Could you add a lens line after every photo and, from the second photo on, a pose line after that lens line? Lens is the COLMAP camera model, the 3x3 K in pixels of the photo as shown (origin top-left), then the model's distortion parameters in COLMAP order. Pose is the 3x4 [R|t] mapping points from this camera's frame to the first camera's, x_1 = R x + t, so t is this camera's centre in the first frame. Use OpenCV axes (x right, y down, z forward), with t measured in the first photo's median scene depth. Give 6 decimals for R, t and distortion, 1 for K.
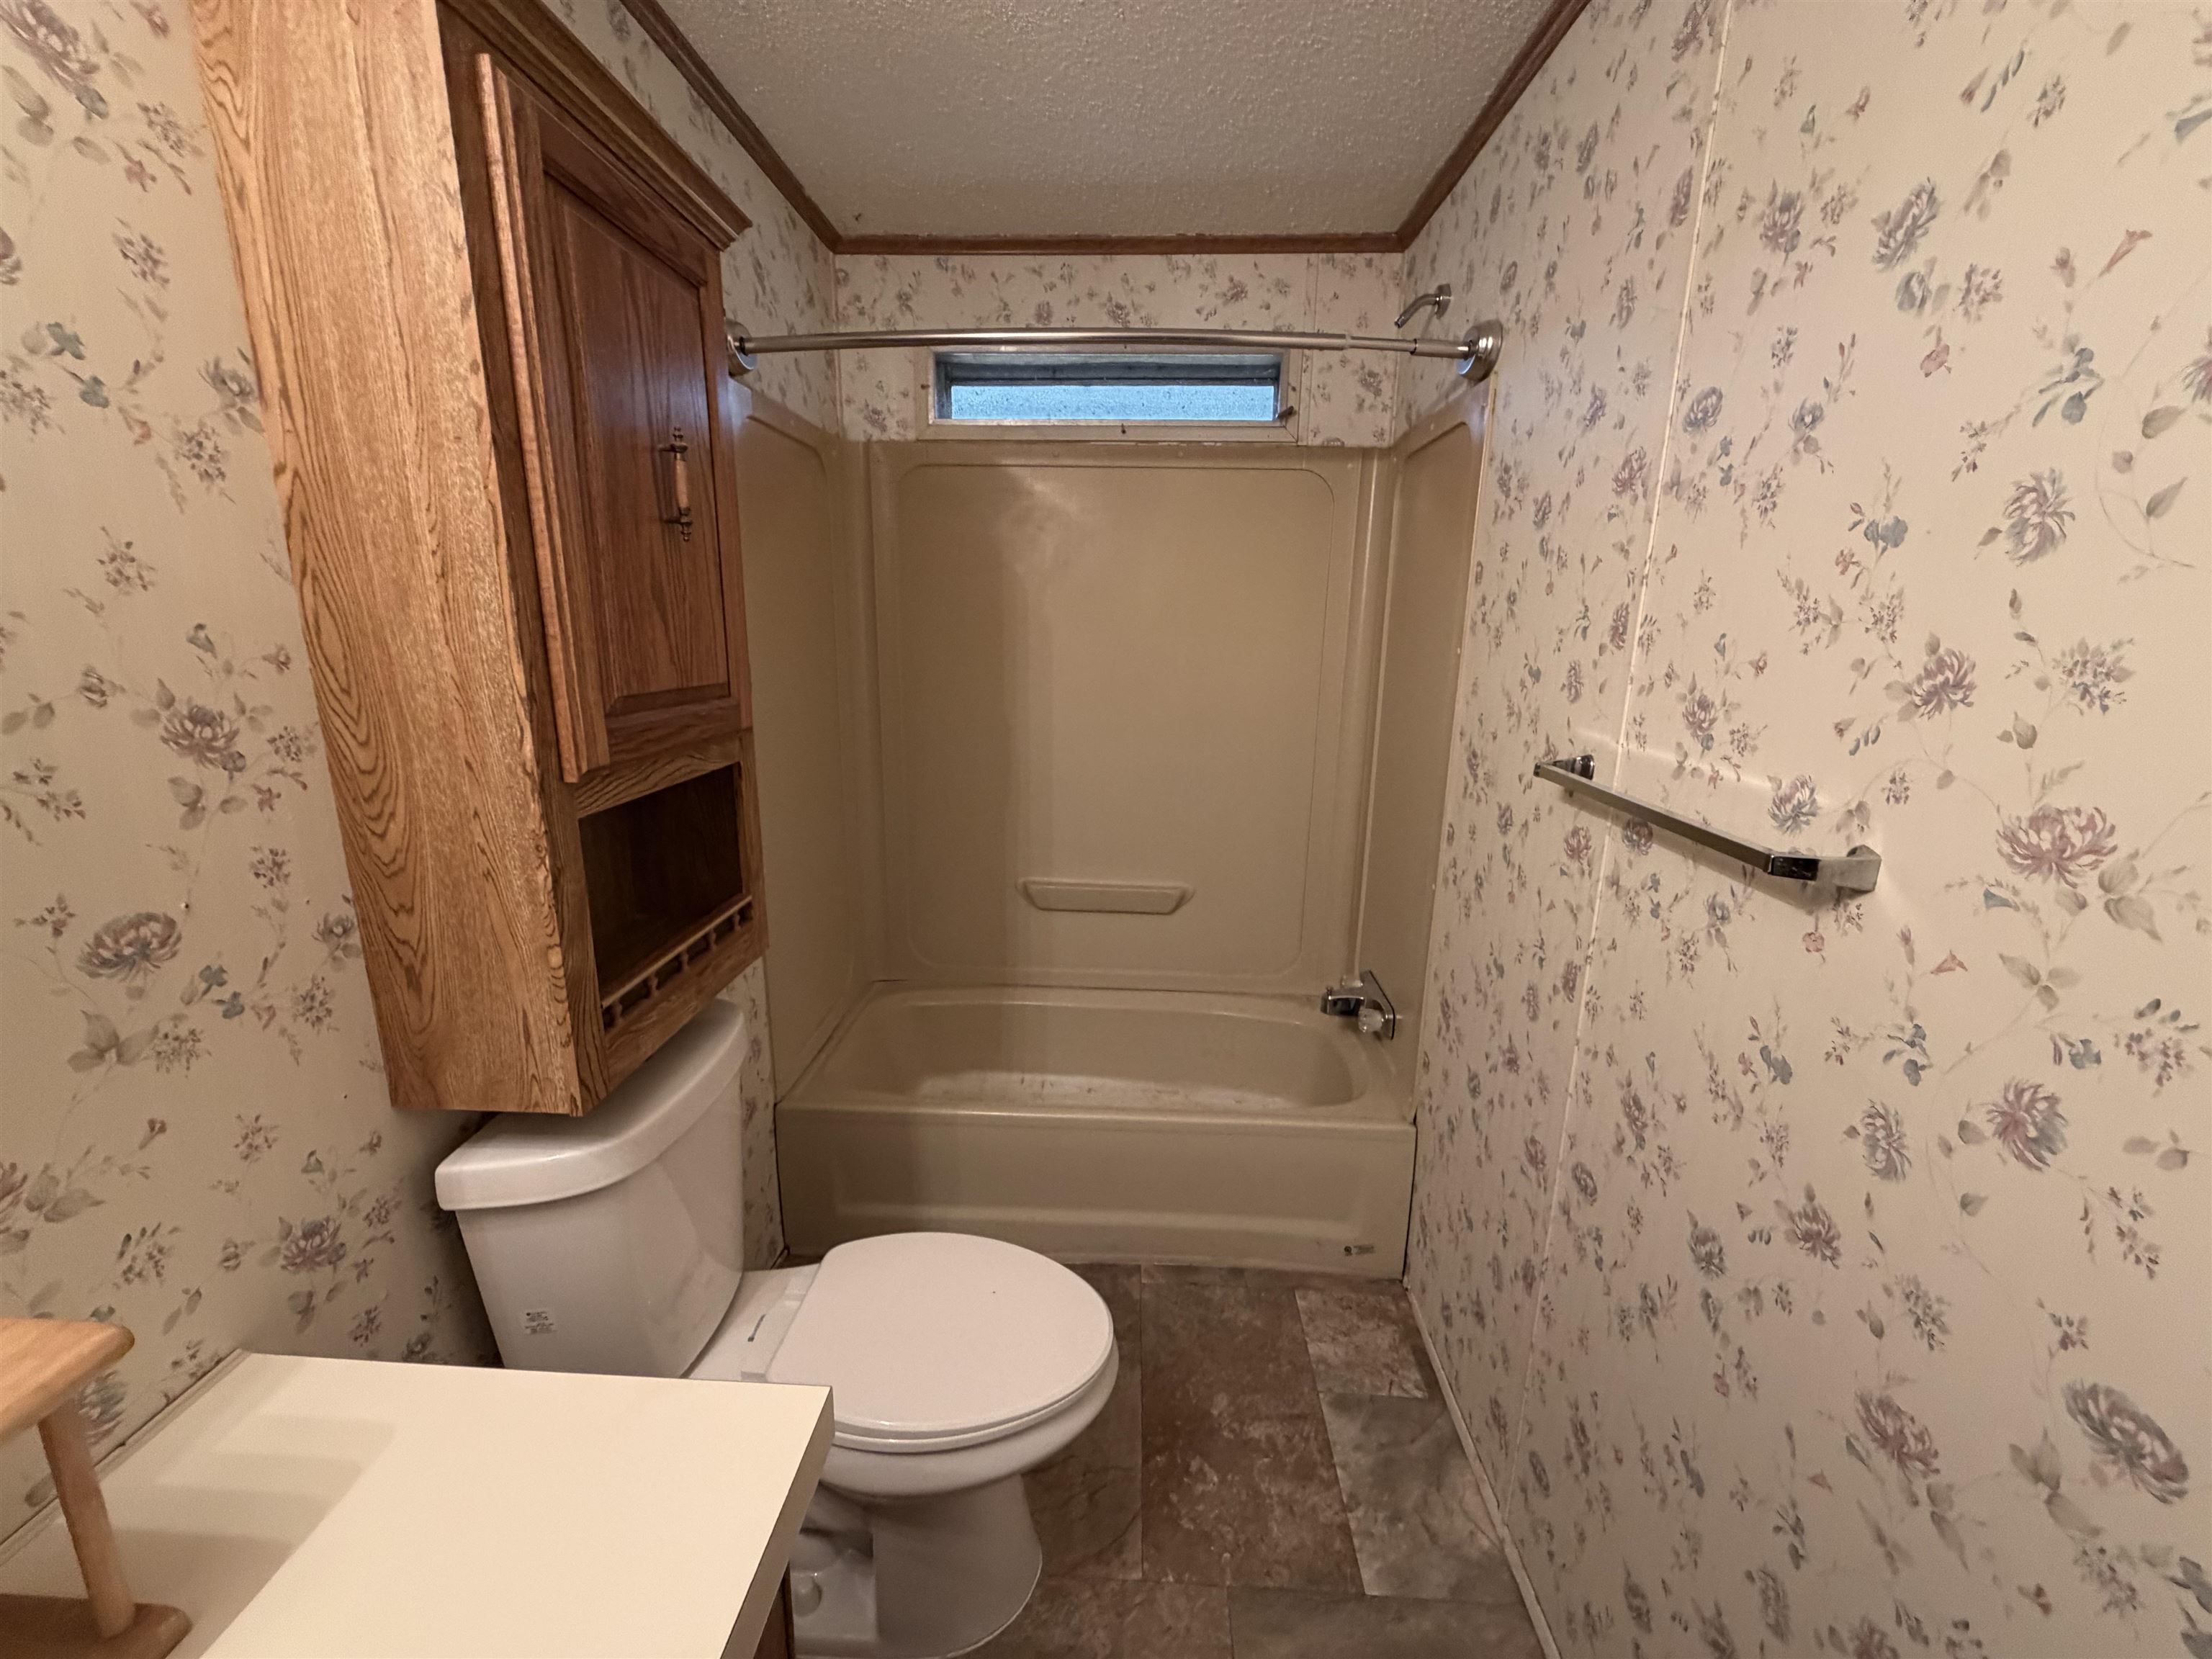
lens RADIAL K [[883.1, 0, 1101.6], [0, 883.1, 823.8], [0, 0, 1]] dist [-0.000292, 0.000058]
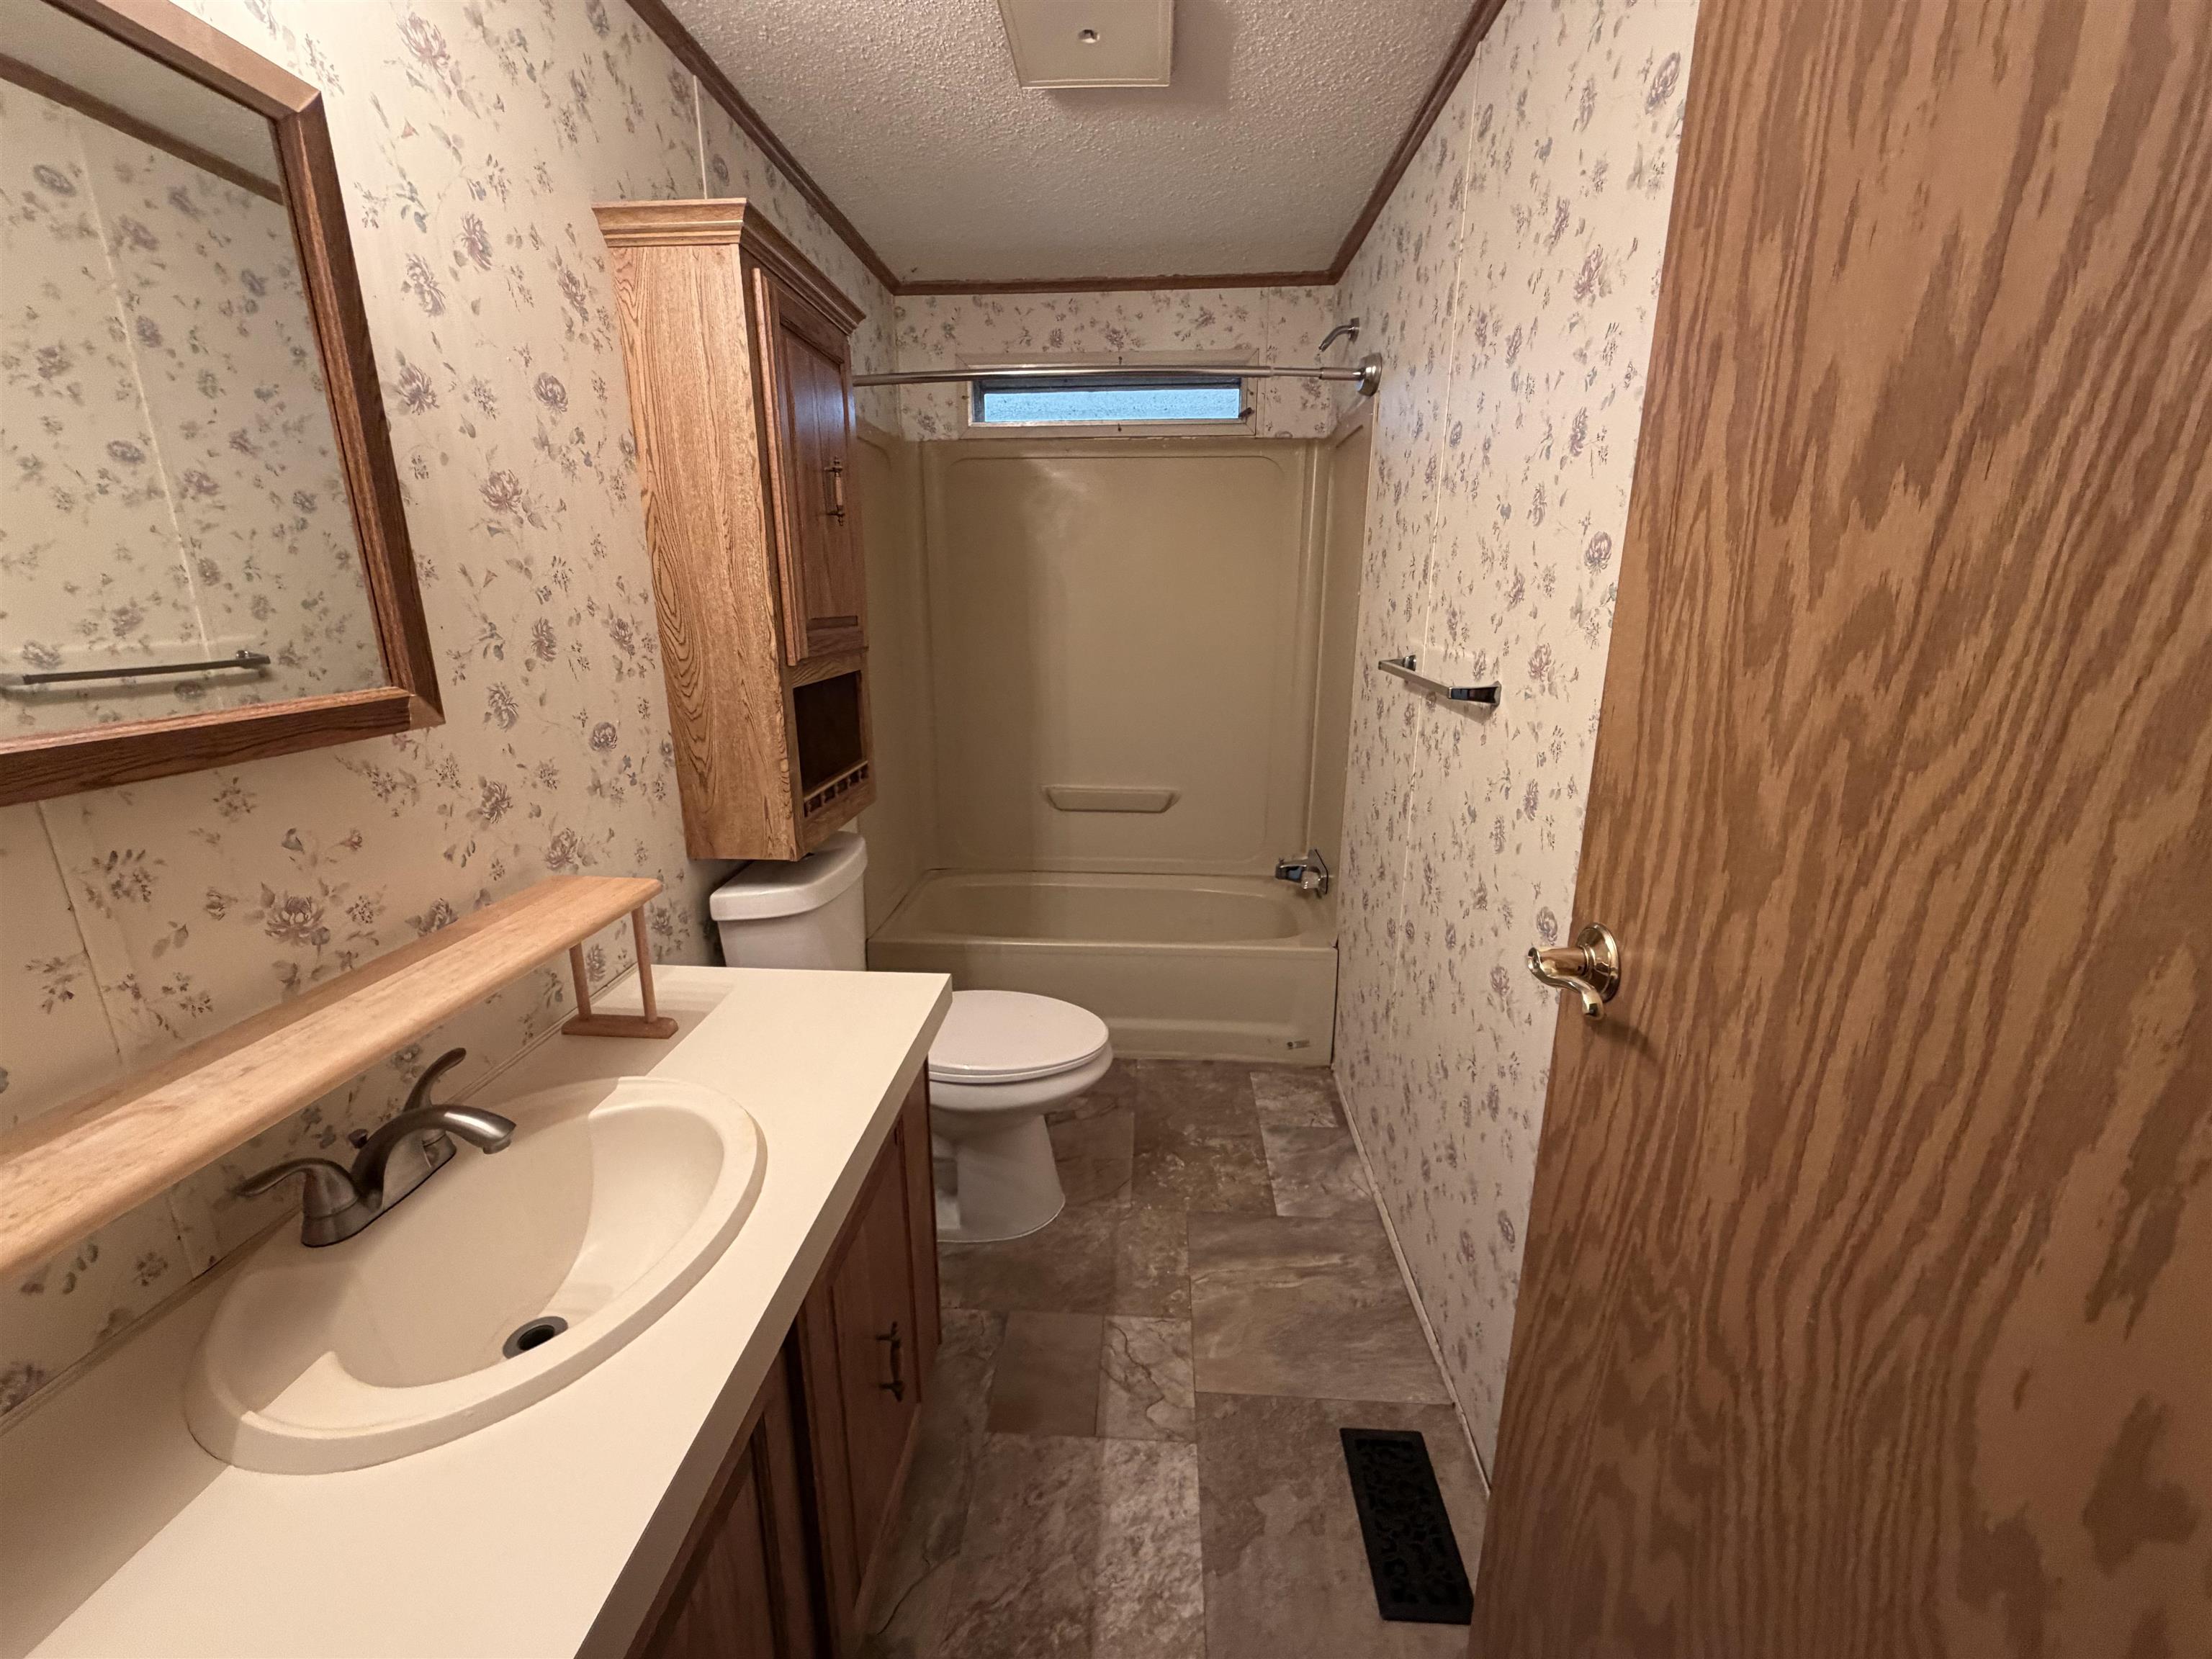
lens RADIAL K [[883.1, 0, 1102.2], [0, 883.1, 825.5], [0, 0, 1]] dist [-0.000292, 0.000058]
pose [[0.999692, -0.010209, -0.022630, 0.033563], [0.010978, 0.999358, 0.034105, 0.126983], [0.022267, -0.034343, 0.999162, -0.441754]]
